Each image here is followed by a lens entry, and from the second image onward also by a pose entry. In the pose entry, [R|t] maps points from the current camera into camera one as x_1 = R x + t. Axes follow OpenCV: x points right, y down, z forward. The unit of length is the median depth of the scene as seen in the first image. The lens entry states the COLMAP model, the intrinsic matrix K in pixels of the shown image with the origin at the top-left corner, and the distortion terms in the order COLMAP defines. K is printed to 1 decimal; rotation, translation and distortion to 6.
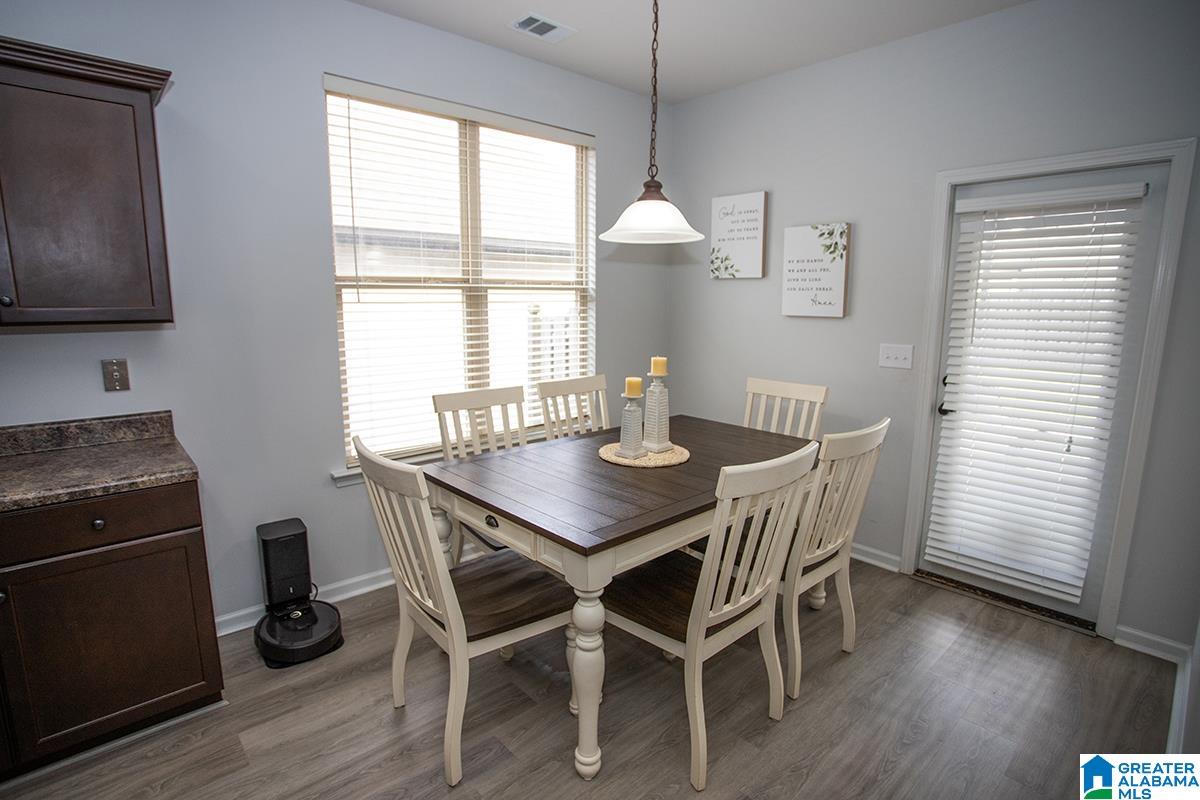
lens RADIAL K [[596.1, 0, 593.5], [0, 596.1, 404.4], [0, 0, 1]] dist [-0.047200, 0.001760]
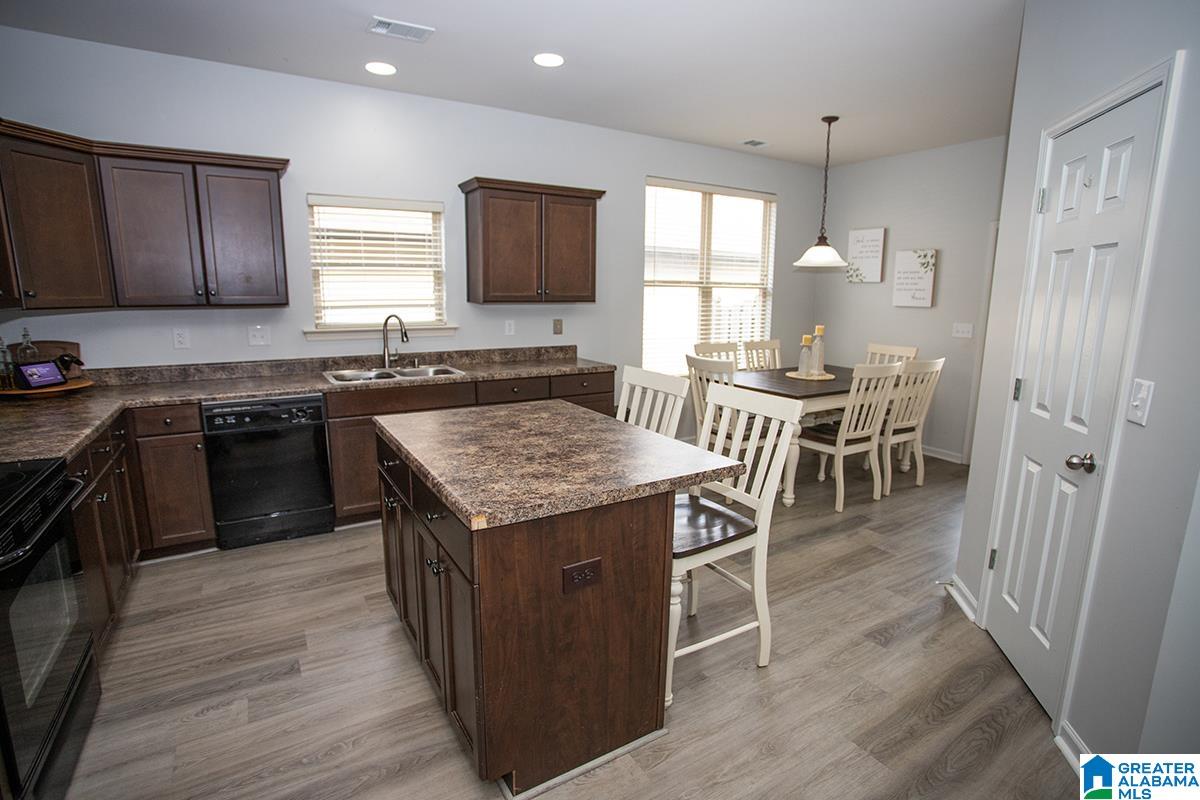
lens RADIAL K [[596.1, 0, 603.8], [0, 596.1, 401.3], [0, 0, 1]] dist [-0.047200, 0.001760]
pose [[0.985284, 0.039102, -0.166394, -0.195694], [-0.037849, 0.999226, 0.010694, 0.133731], [0.166684, -0.004239, 0.986001, -0.779439]]
